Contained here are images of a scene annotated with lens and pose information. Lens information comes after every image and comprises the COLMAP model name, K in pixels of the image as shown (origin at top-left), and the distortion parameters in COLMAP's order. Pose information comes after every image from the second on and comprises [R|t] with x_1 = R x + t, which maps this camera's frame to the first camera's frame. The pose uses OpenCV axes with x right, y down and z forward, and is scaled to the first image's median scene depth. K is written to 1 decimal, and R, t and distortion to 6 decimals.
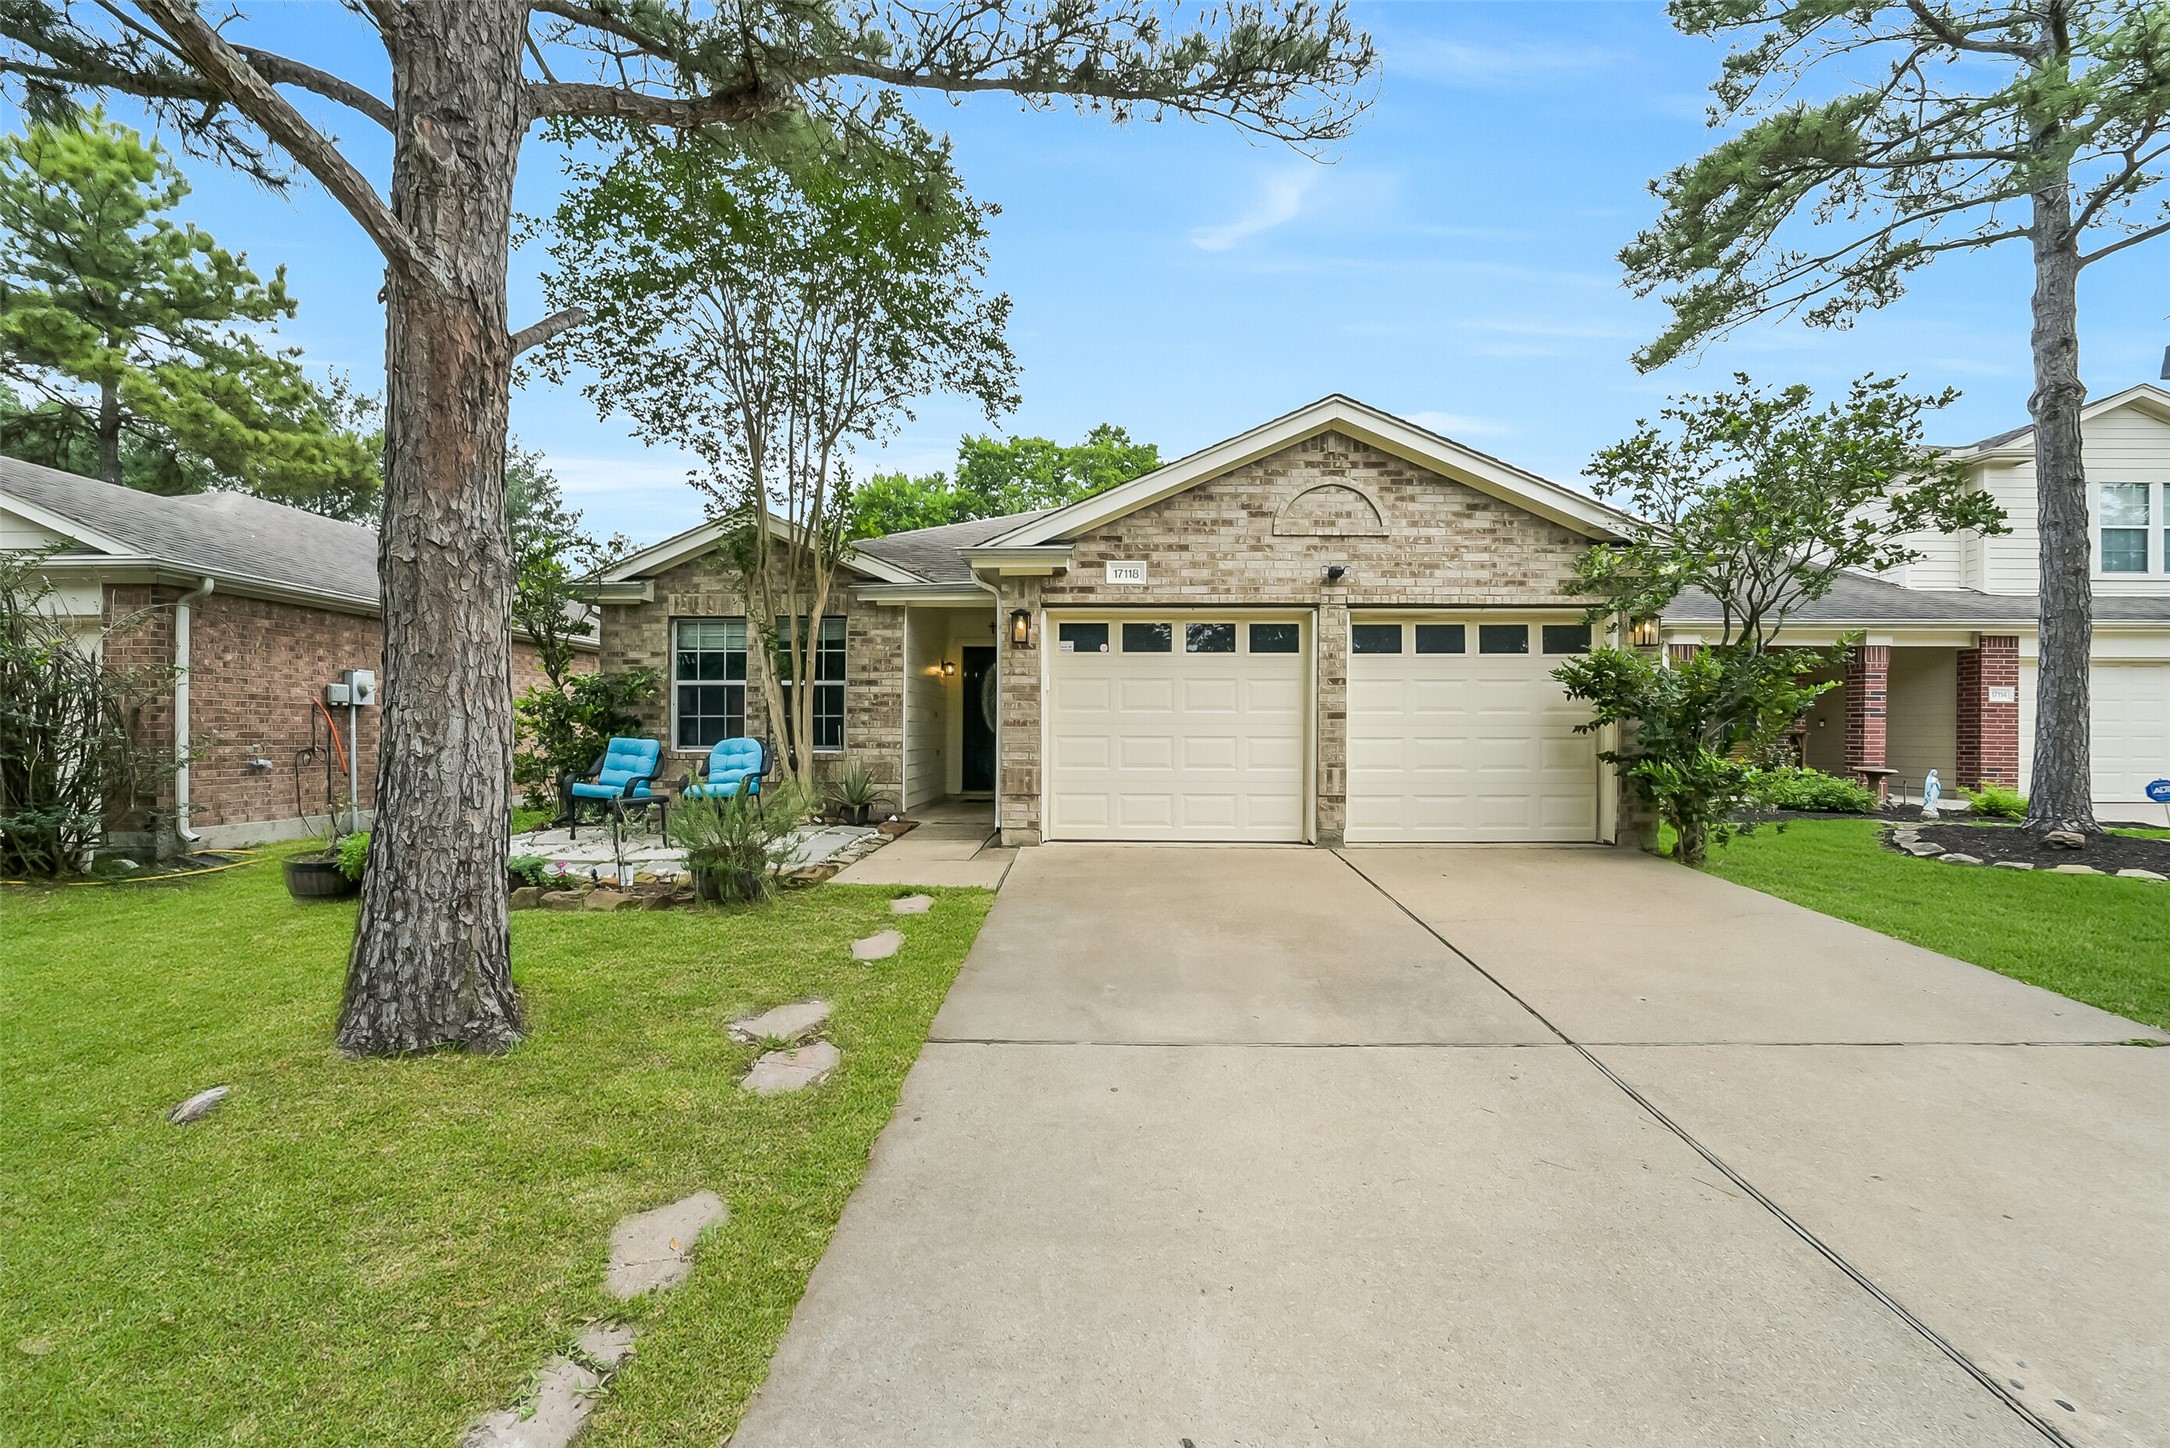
lens RADIAL K [[863.6, 0, 1096.8], [0, 863.6, 727.8], [0, 0, 1]] dist [-0.037560, 0.009241]
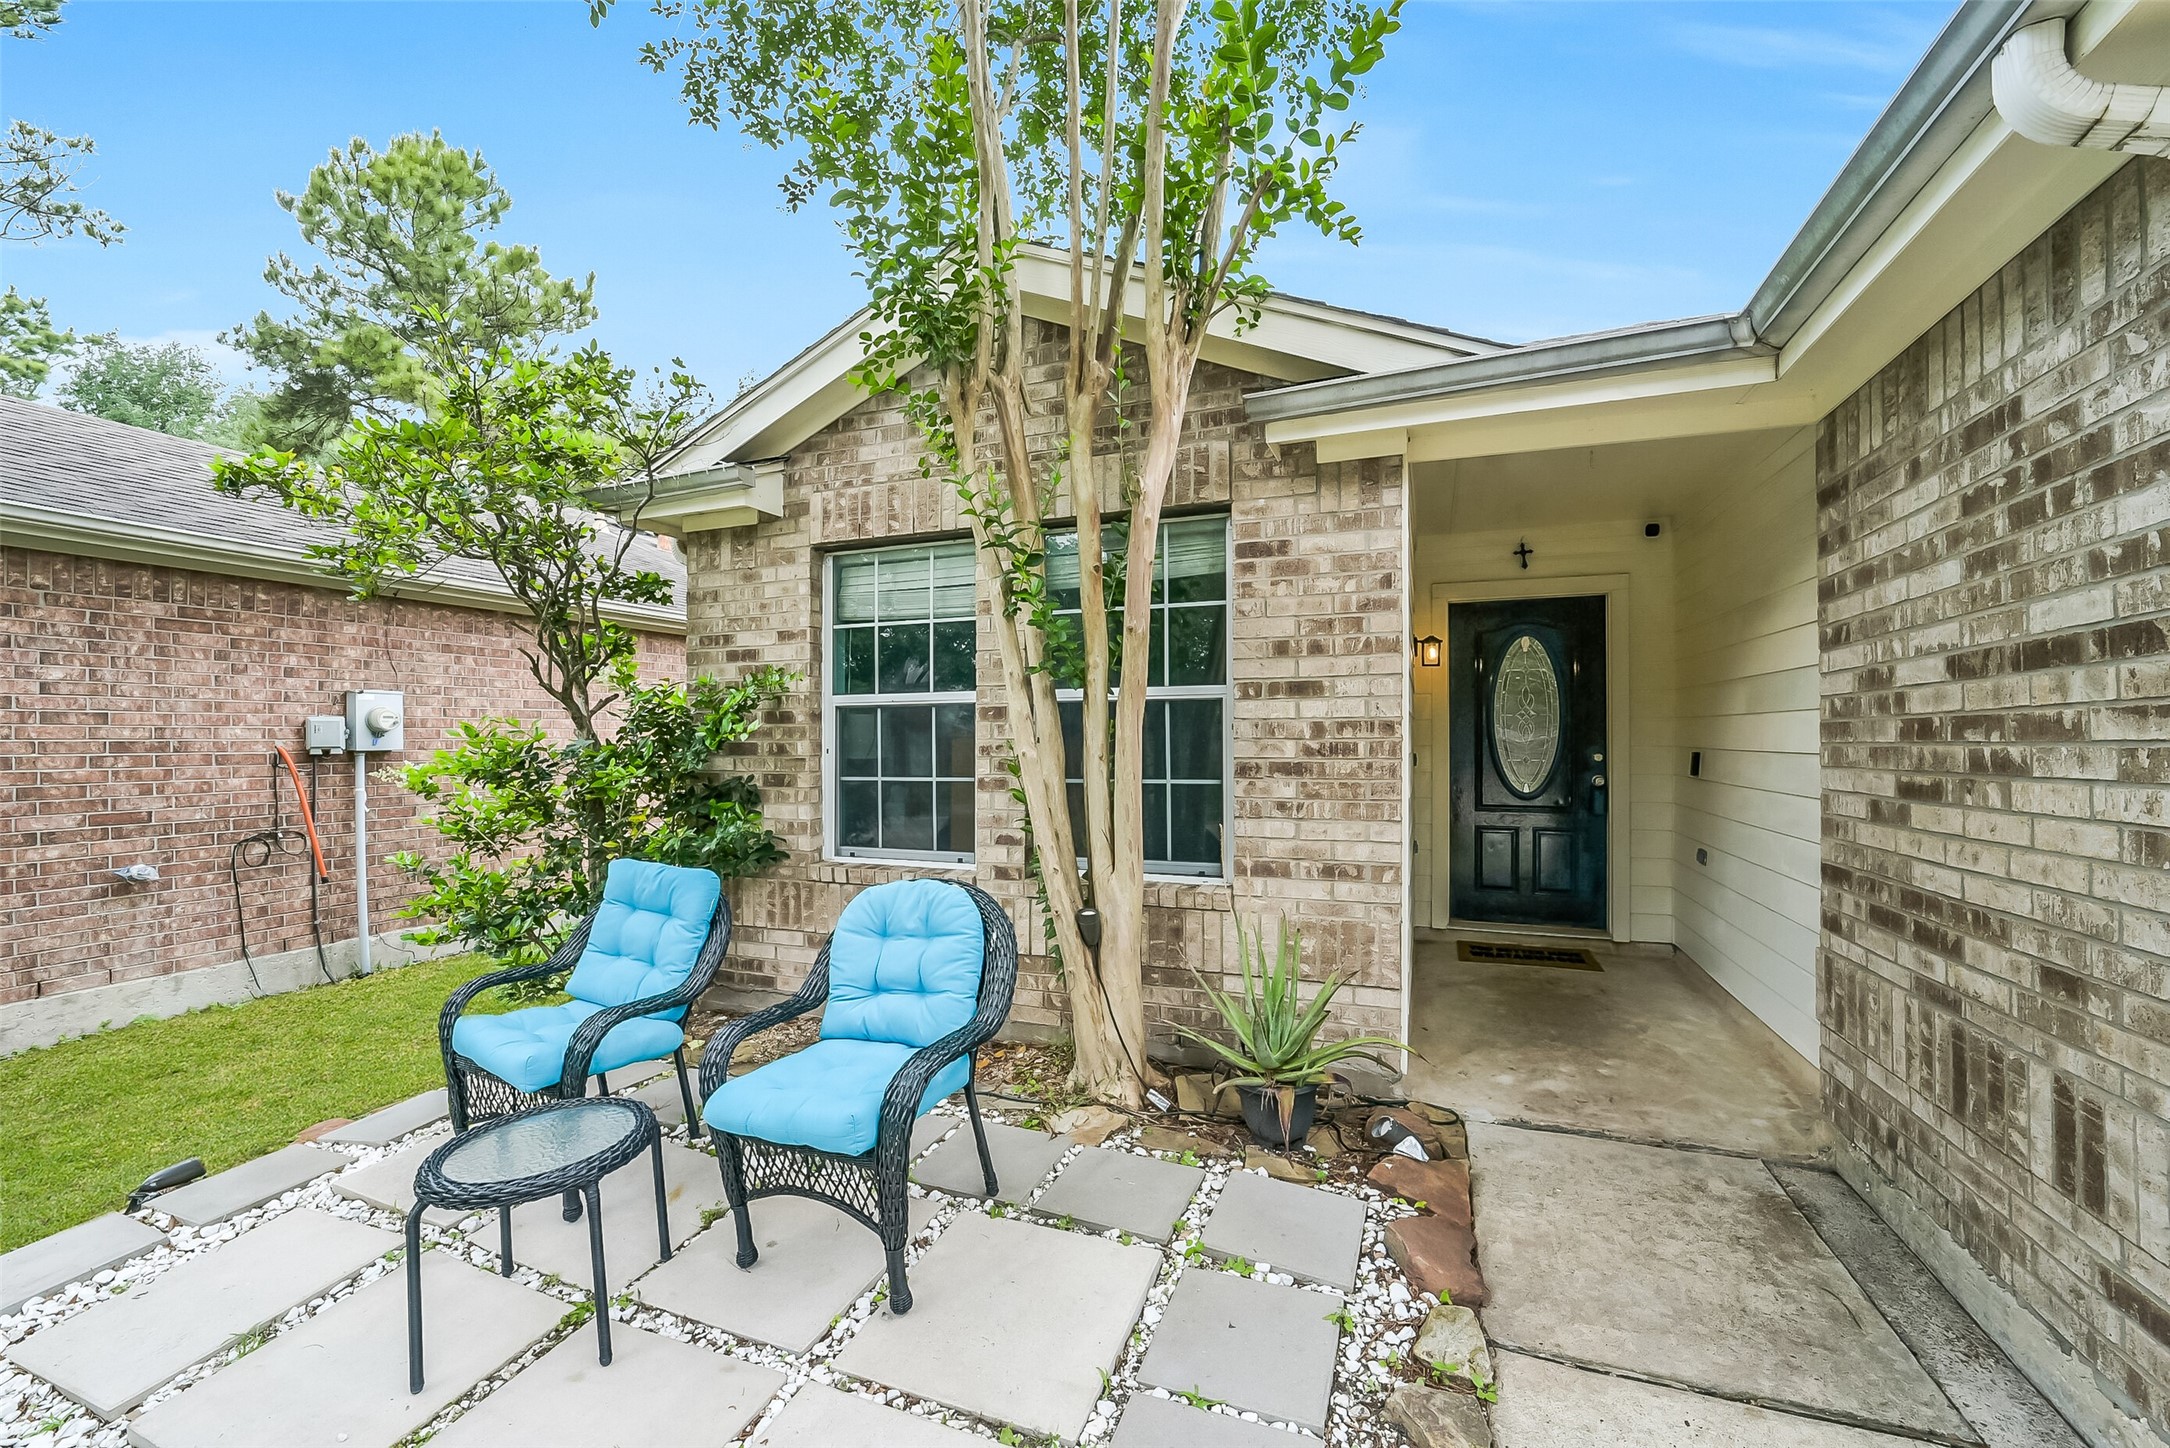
lens RADIAL K [[863.6, 0, 1082.5], [0, 863.6, 728.8], [0, 0, 1]] dist [-0.037560, 0.009241]
pose [[0.933623, -0.010539, -0.358102, -0.249929], [0.010062, 0.999944, -0.003194, -0.041097], [0.358116, -0.000621, 0.933677, 0.731930]]
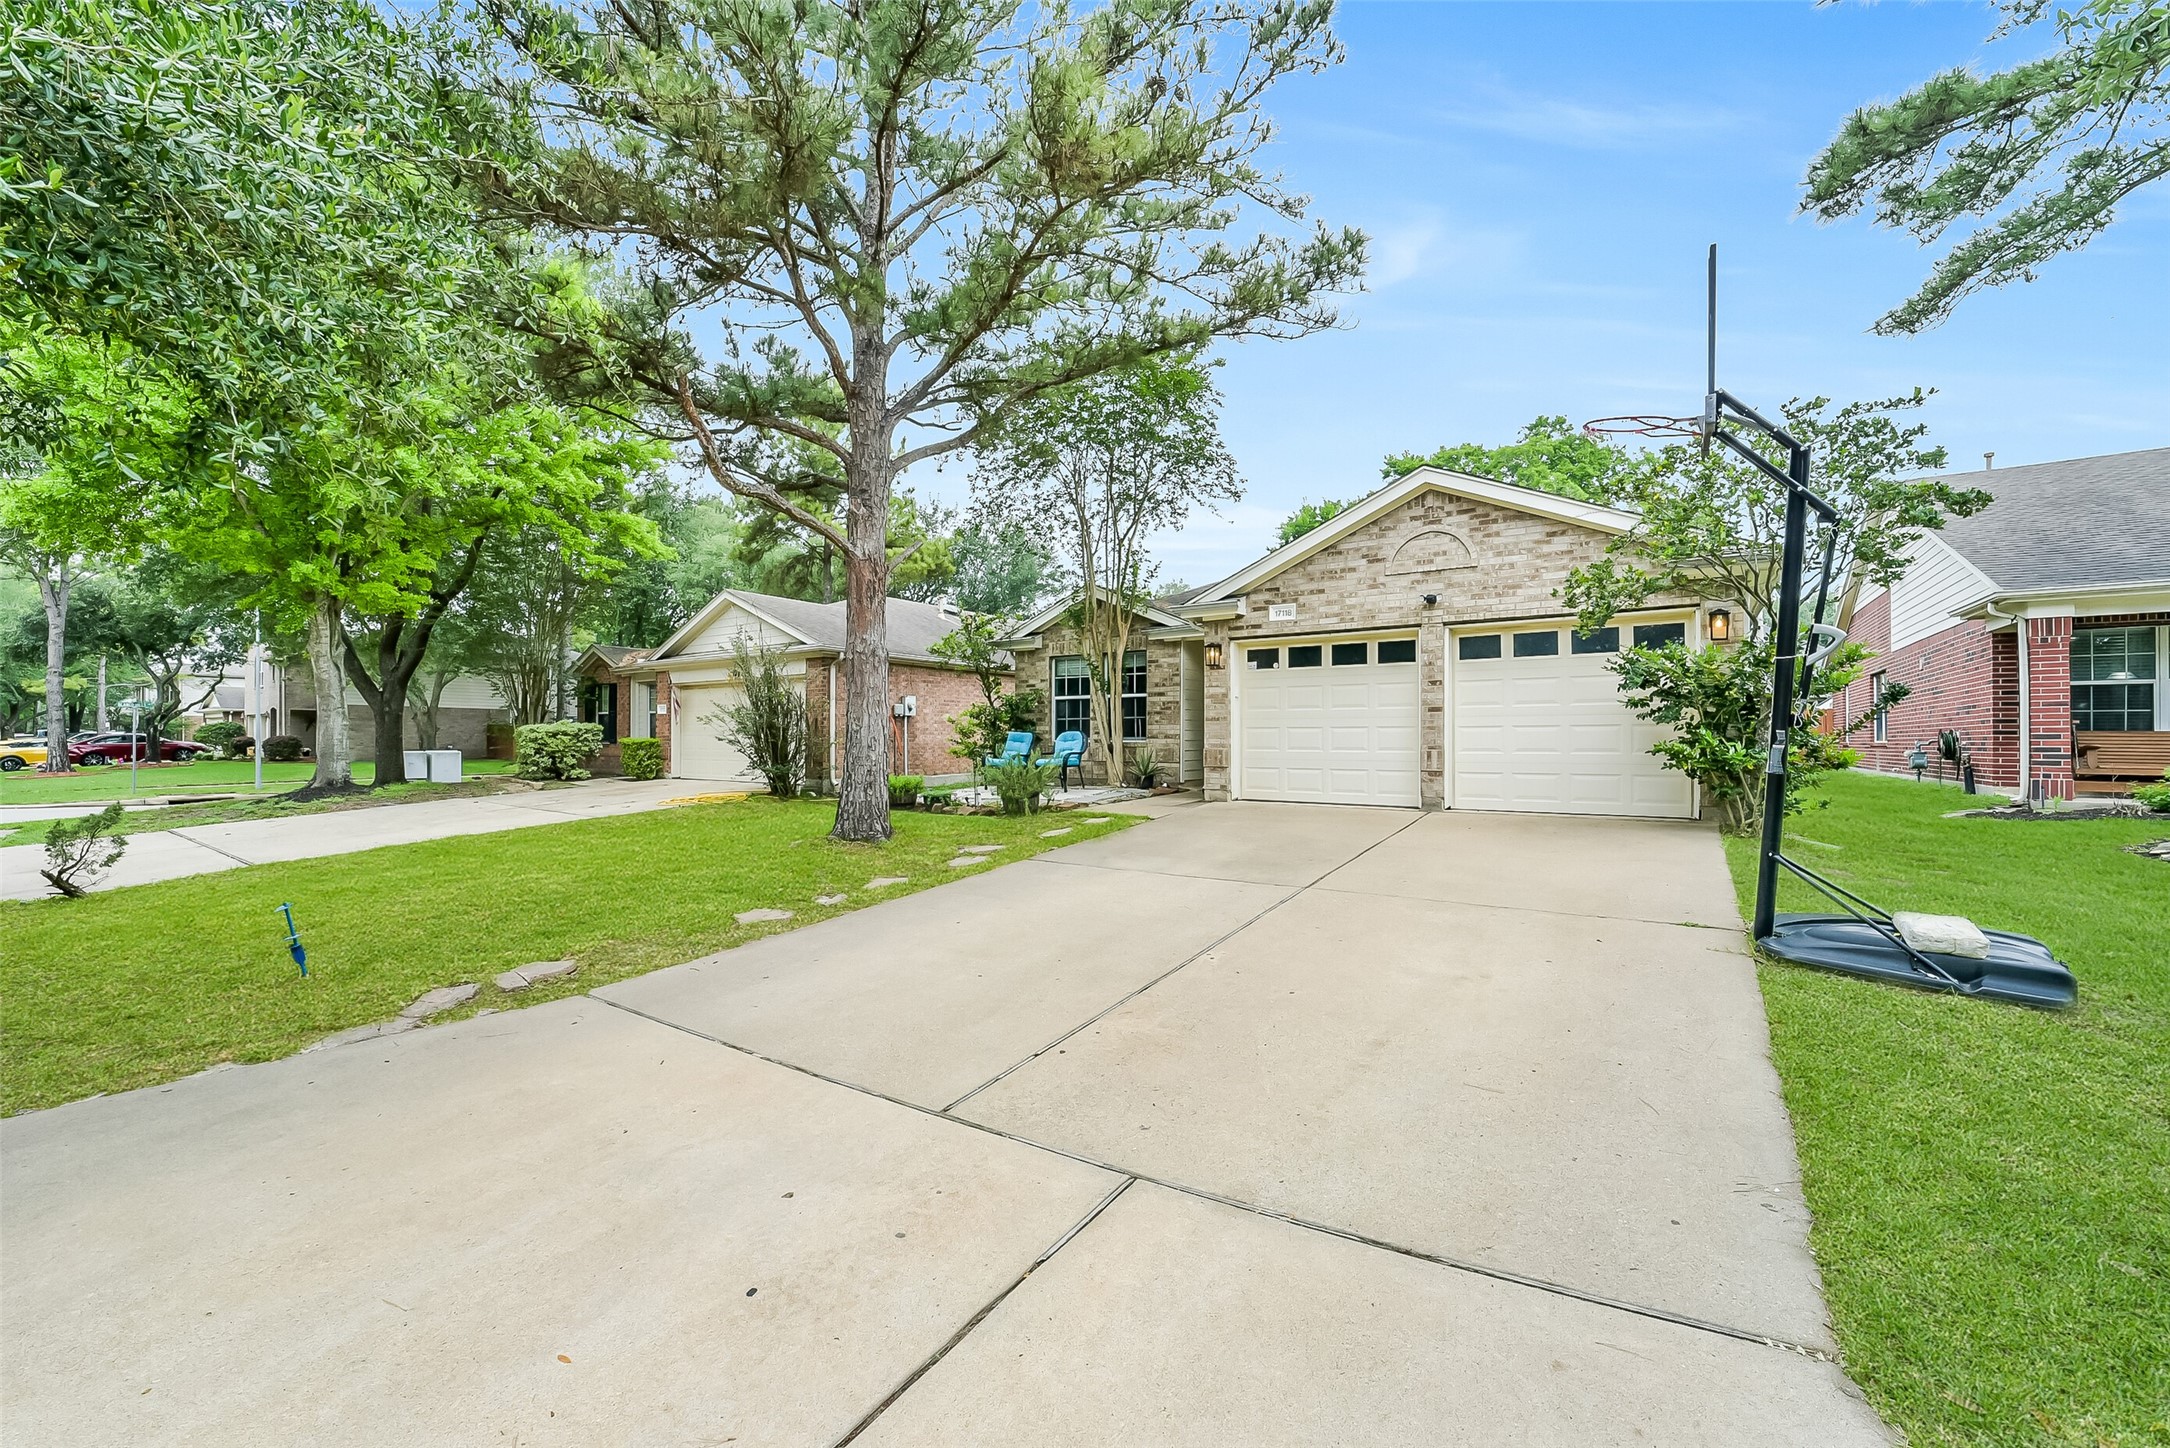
lens RADIAL K [[863.6, 0, 1086.5], [0, 863.6, 718.5], [0, 0, 1]] dist [-0.037560, 0.009241]
pose [[0.826871, -0.016073, -0.562162, 0.522404], [0.005088, 0.999764, -0.021101, 0.022234], [0.562368, 0.014587, 0.826758, -0.331721]]
